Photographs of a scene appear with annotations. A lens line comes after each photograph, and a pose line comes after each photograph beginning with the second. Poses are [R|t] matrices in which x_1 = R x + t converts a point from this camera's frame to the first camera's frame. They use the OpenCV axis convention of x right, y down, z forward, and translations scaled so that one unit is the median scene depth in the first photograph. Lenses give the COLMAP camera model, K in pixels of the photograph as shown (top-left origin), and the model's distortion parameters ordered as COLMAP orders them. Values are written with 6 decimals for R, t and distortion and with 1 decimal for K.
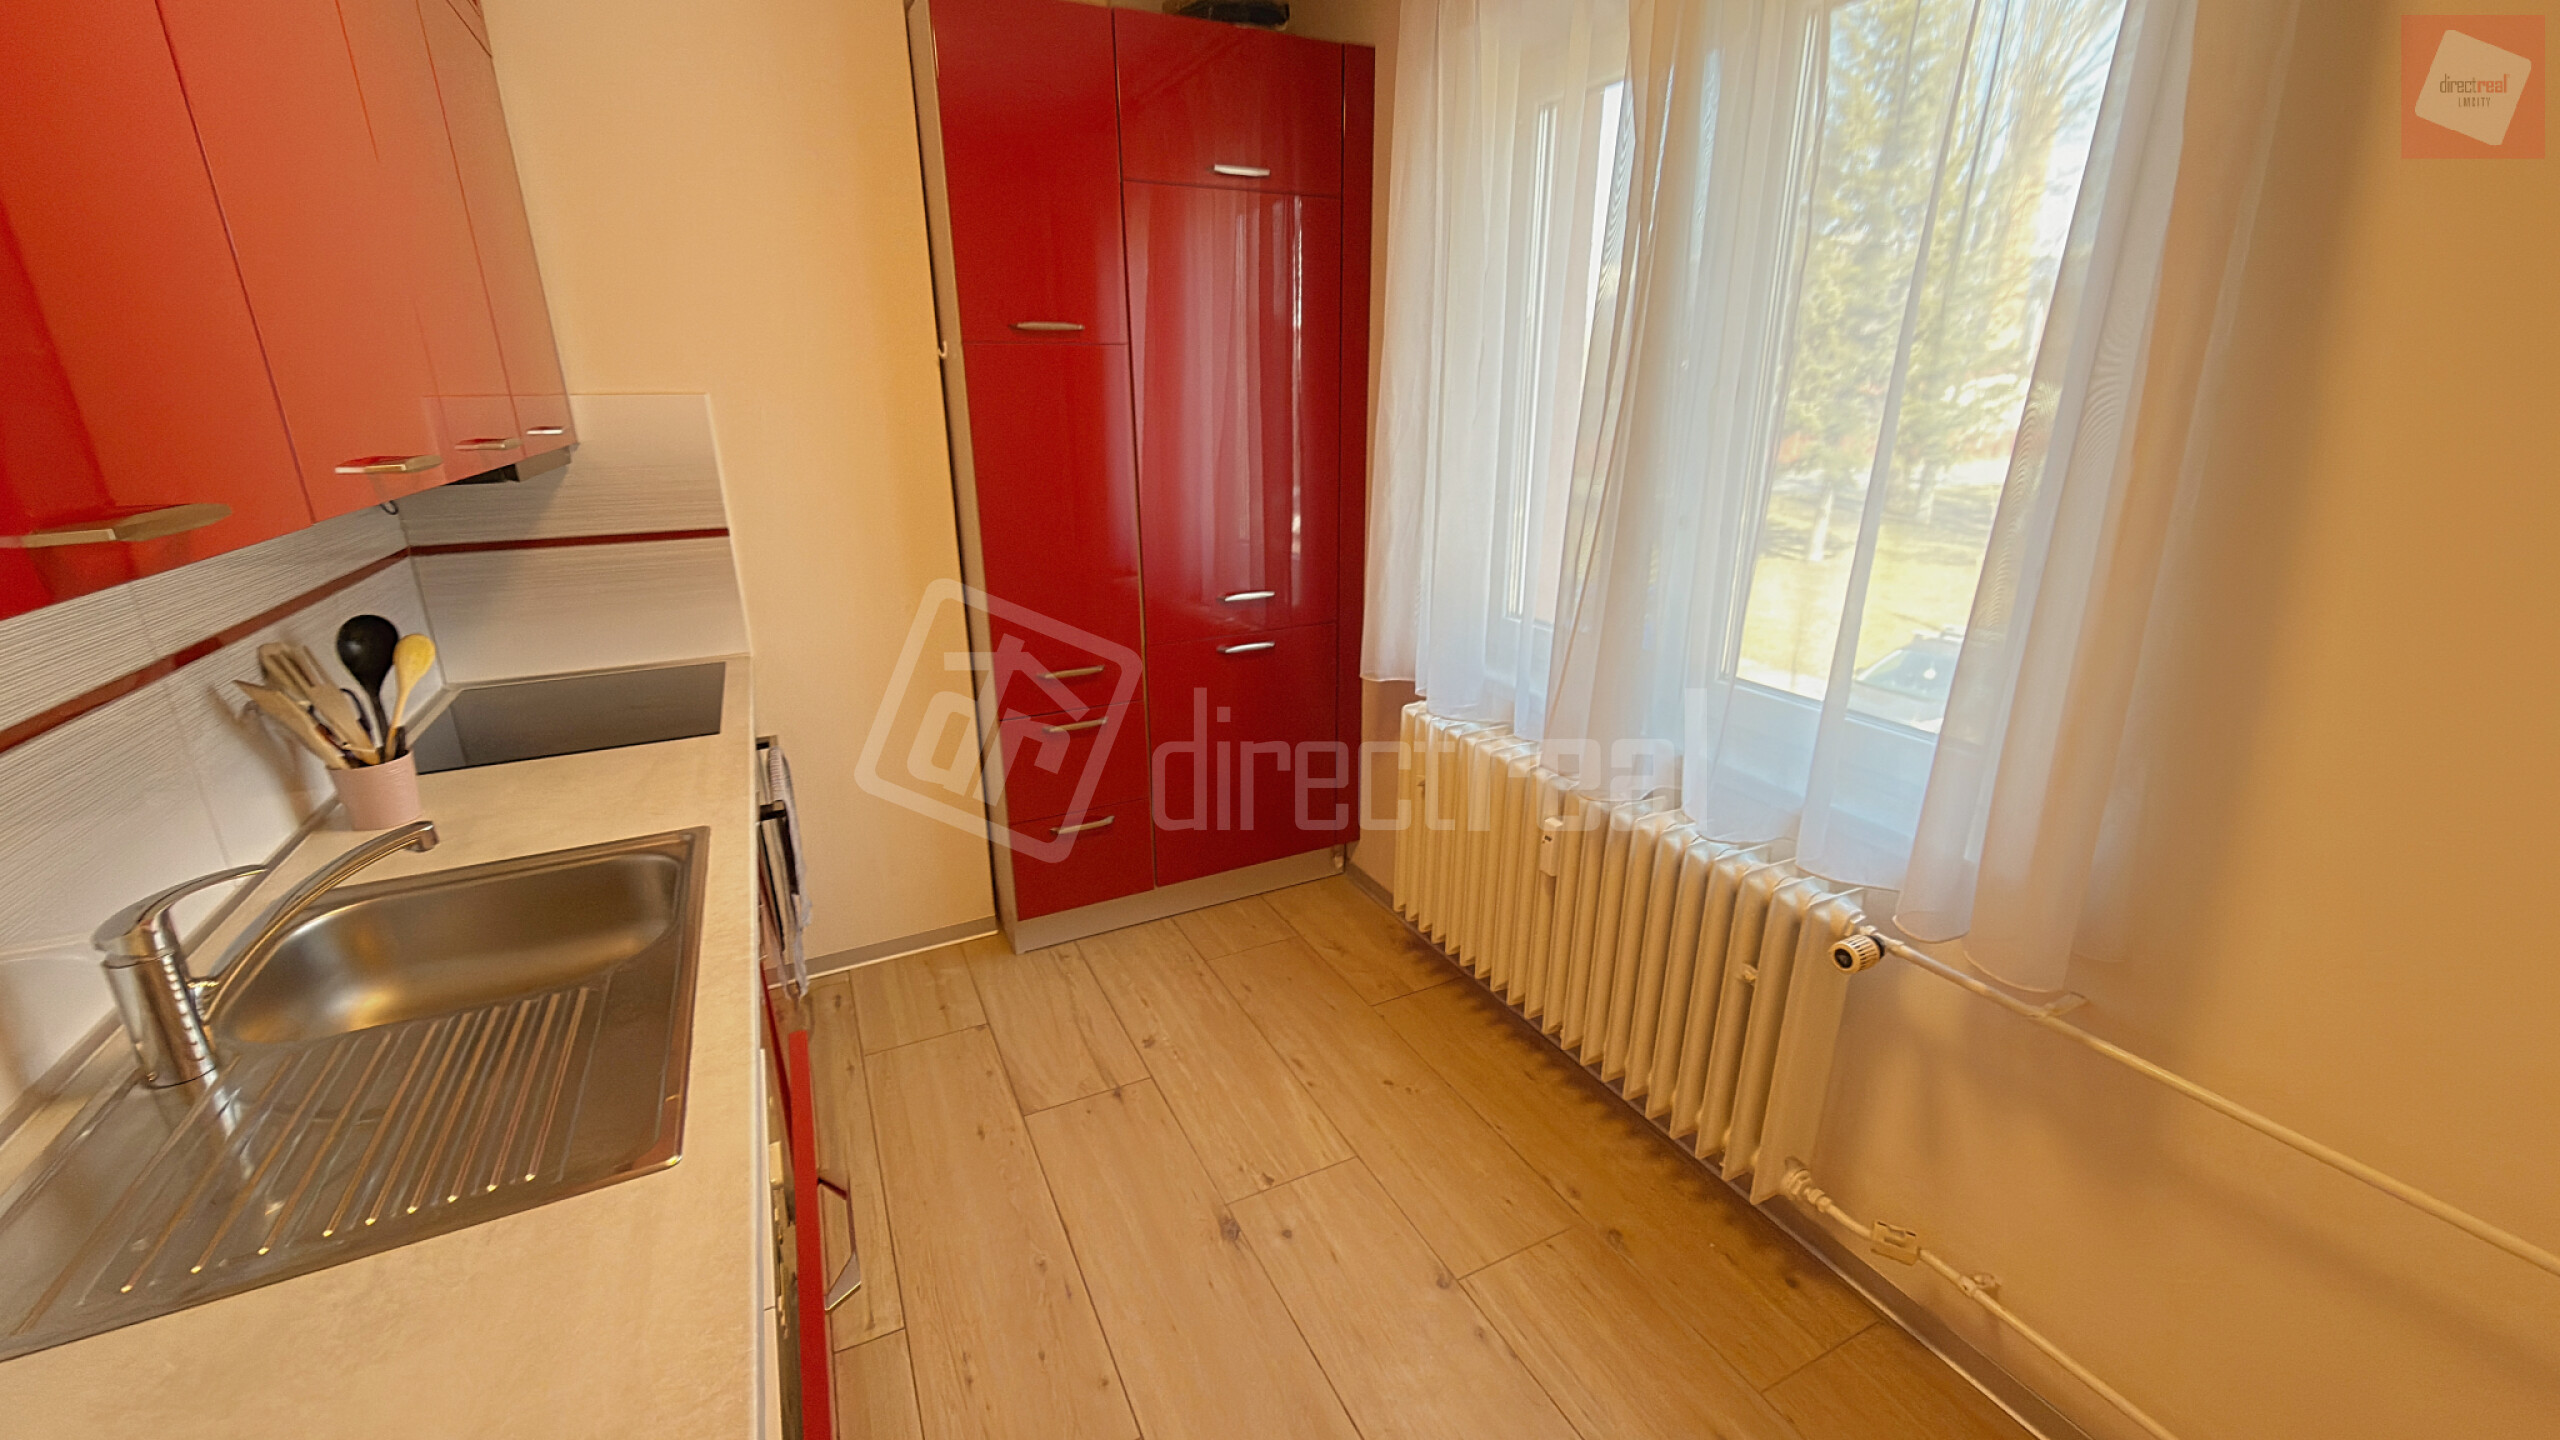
lens RADIAL K [[1011.2, 0, 1275.6], [0, 1011.2, 723.9], [0, 0, 1]] dist [-0.001532, -0.000029]
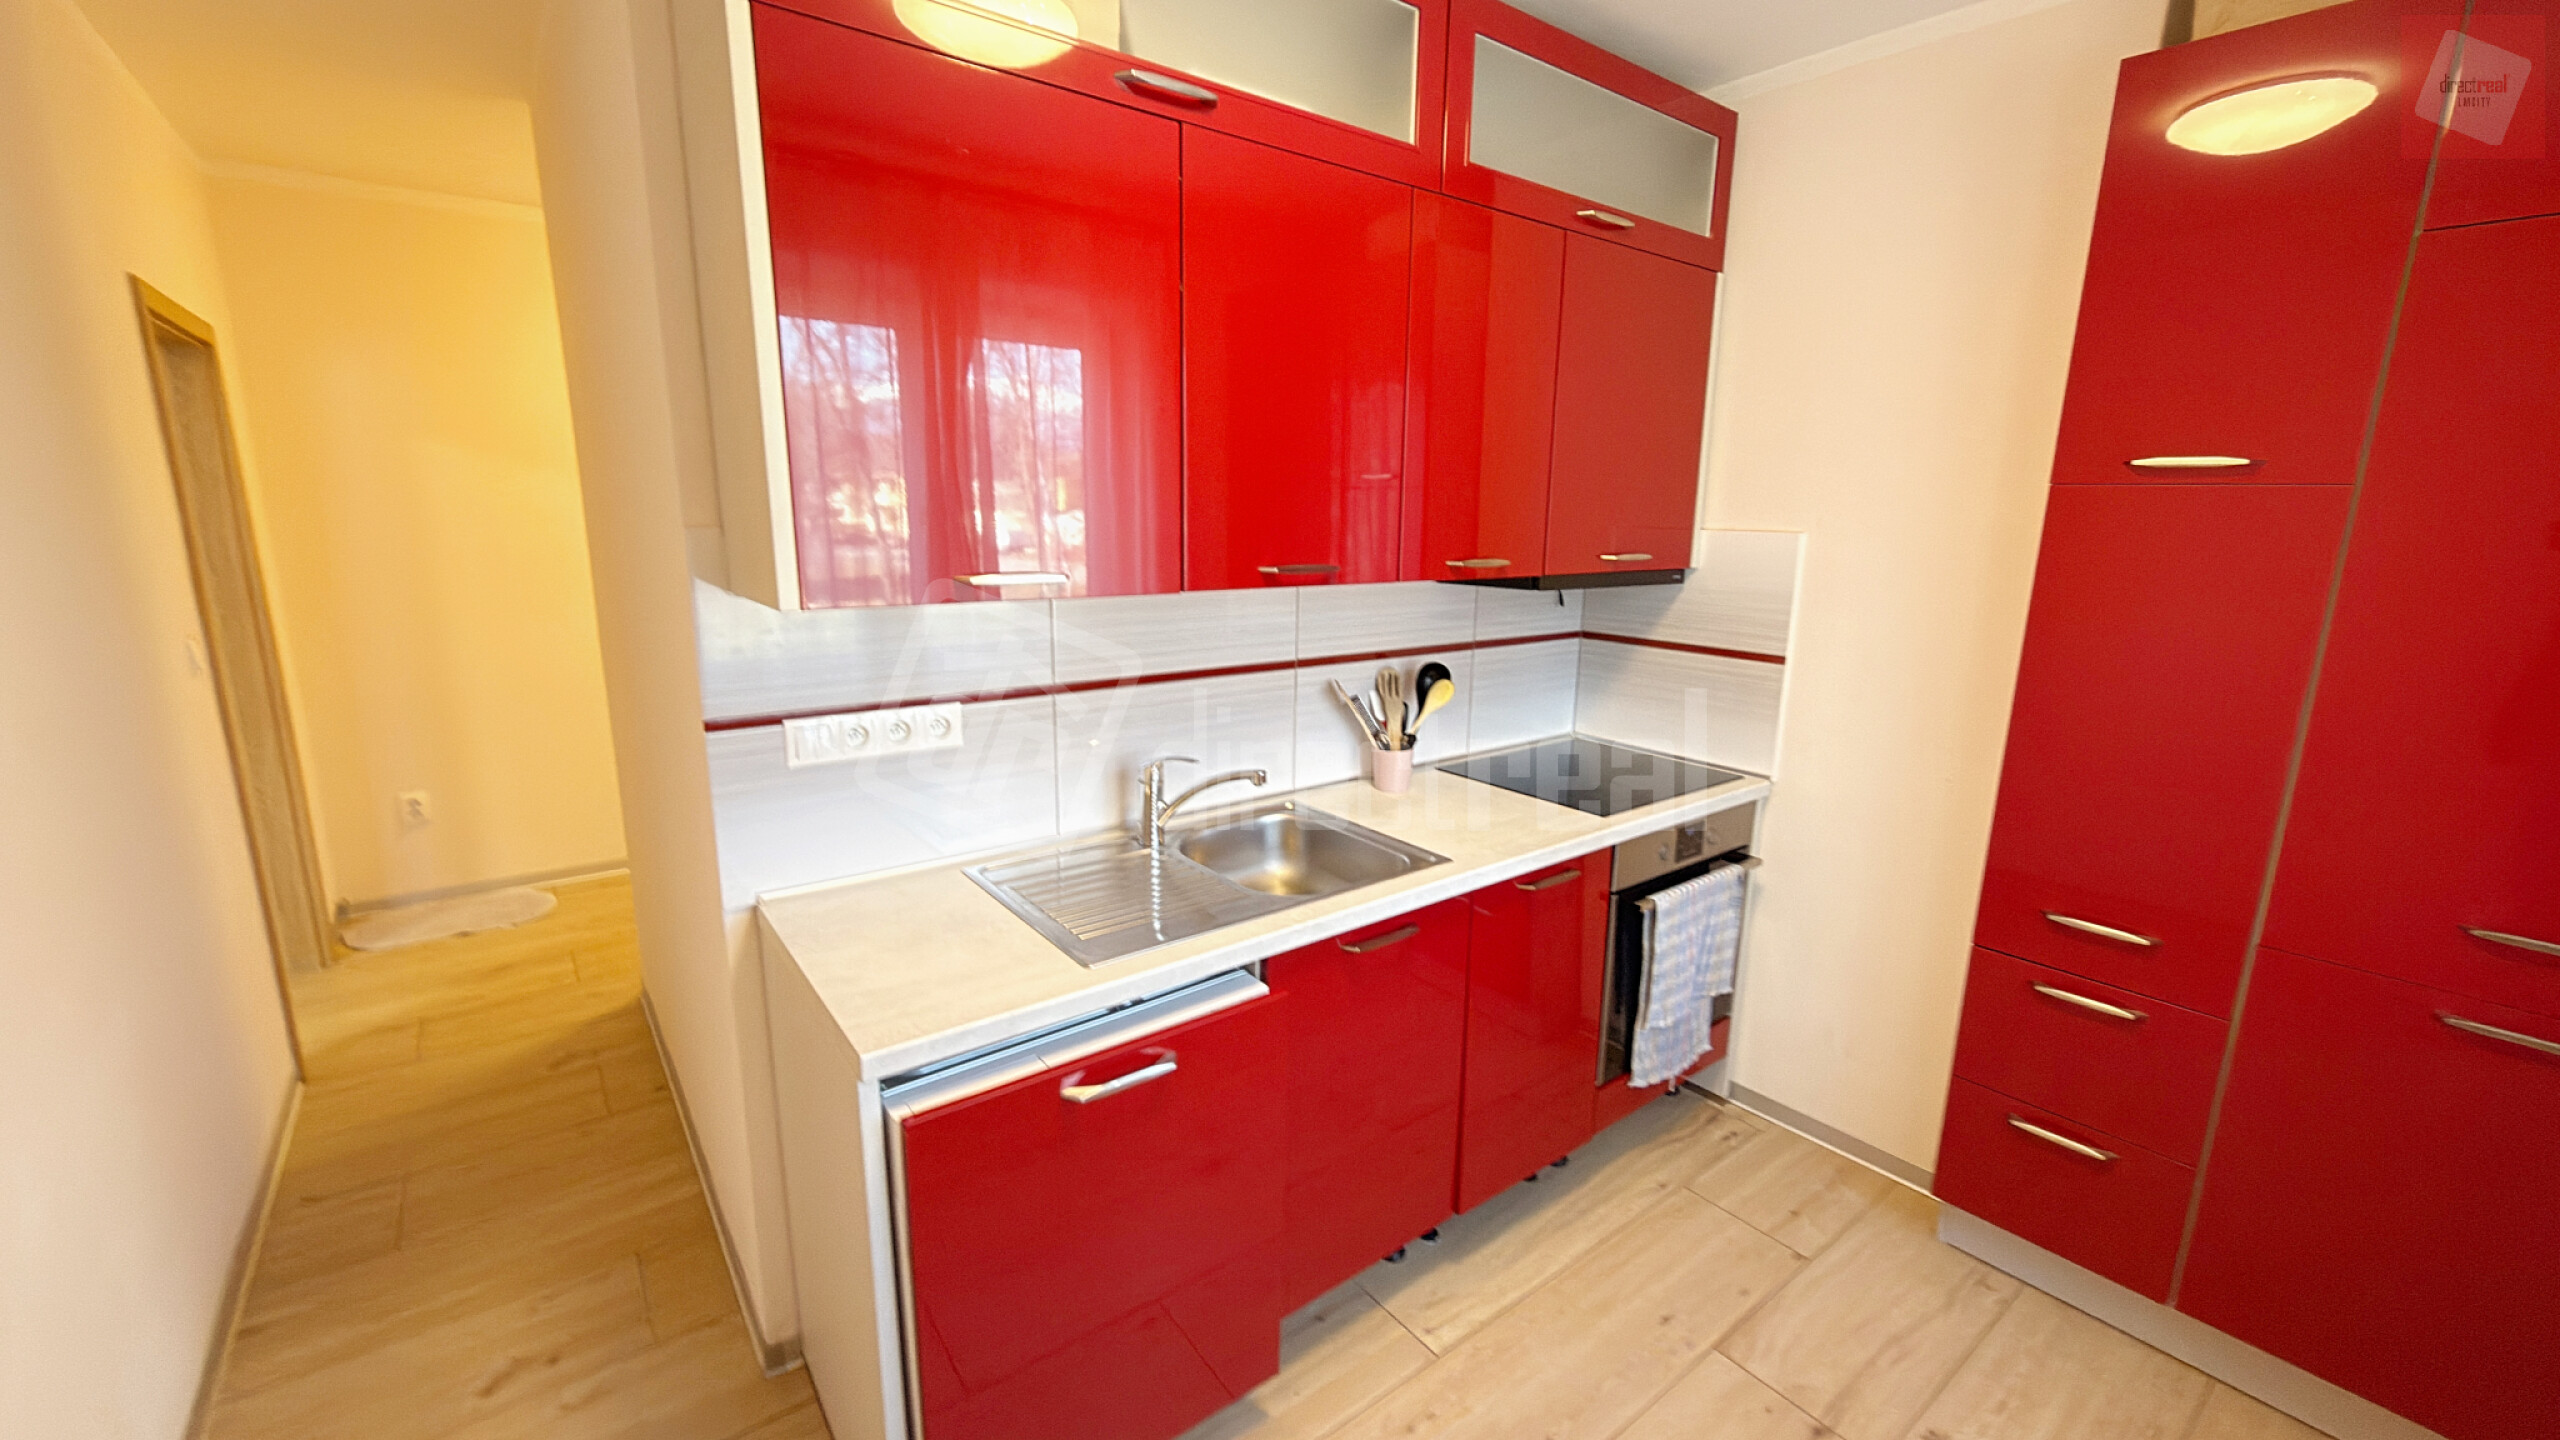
lens RADIAL K [[1011.2, 0, 1279.9], [0, 1011.2, 716.8], [0, 0, 1]] dist [-0.001532, -0.000029]
pose [[0.201076, 0.213571, -0.956010, 0.367954], [-0.327231, 0.934524, 0.139945, -0.111100], [0.923303, 0.284697, 0.257797, 0.264002]]
